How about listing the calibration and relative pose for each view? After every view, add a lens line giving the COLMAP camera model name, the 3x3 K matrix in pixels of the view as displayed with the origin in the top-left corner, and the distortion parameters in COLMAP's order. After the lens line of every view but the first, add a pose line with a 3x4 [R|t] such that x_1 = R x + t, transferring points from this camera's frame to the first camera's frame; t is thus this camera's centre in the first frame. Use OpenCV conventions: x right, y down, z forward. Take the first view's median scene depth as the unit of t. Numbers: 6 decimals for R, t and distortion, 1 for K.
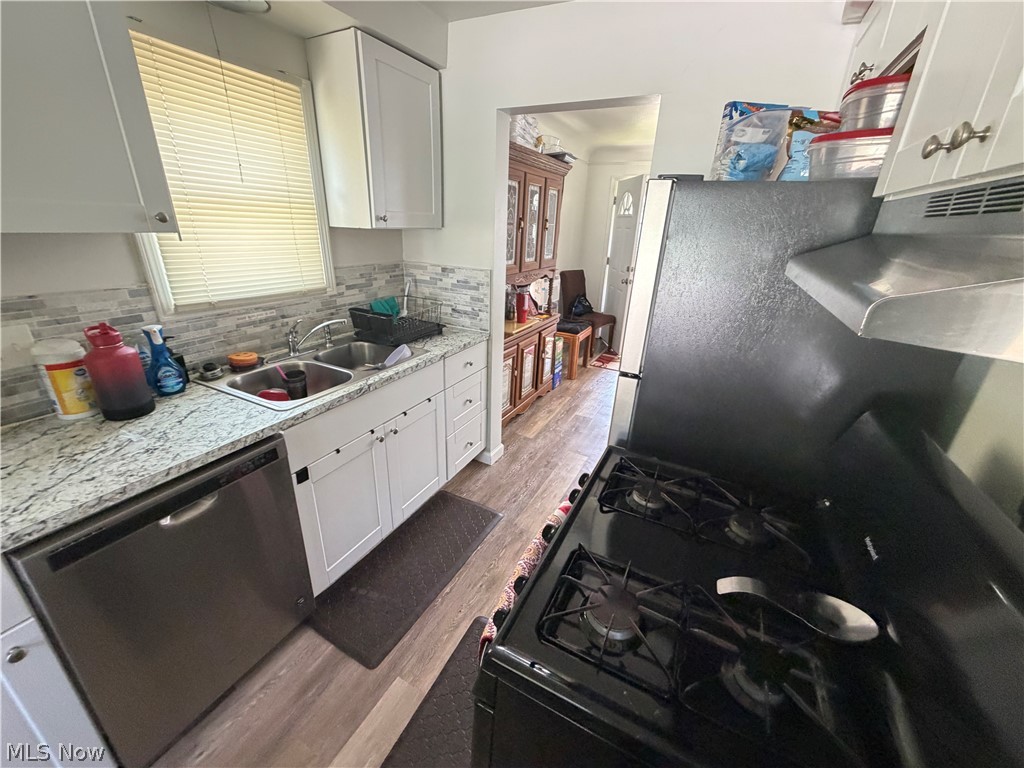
lens RADIAL K [[406.8, 0, 510.5], [0, 406.8, 384.2], [0, 0, 1]] dist [-0.000598, -0.000103]
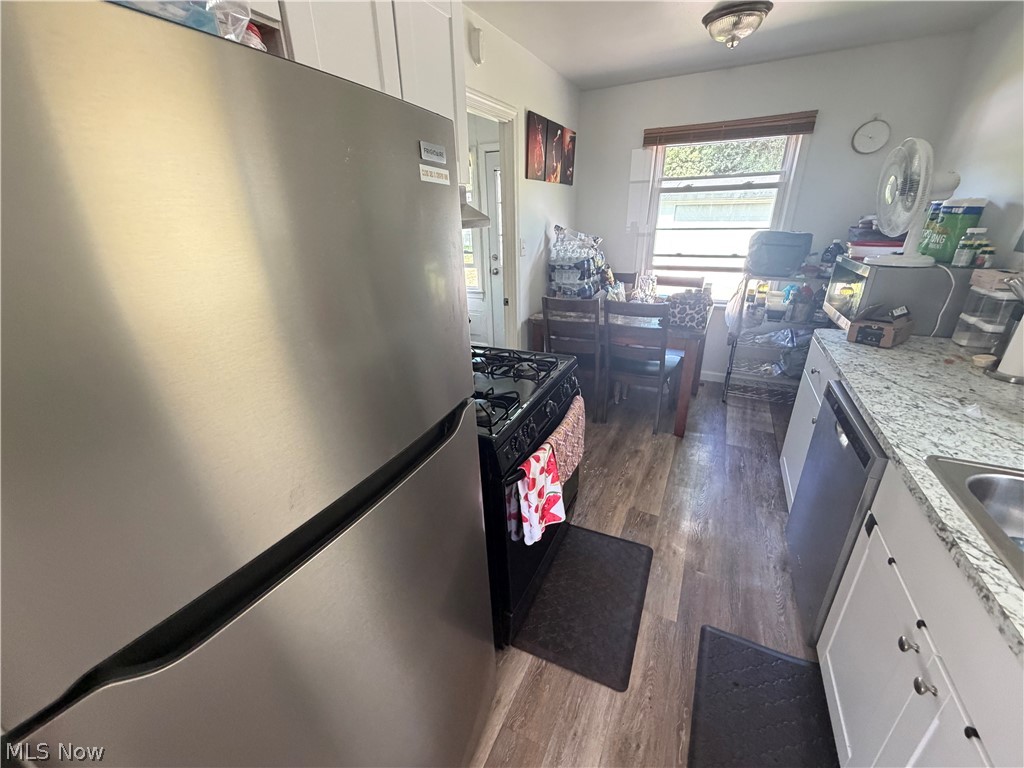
lens RADIAL K [[406.8, 0, 510.5], [0, 406.8, 384.2], [0, 0, 1]] dist [-0.000598, -0.000103]
pose [[-0.999836, -0.000159, -0.018104, 0.210797], [-0.012808, 0.713008, 0.701039, -0.554811], [0.012797, 0.701156, -0.712893, 1.490087]]
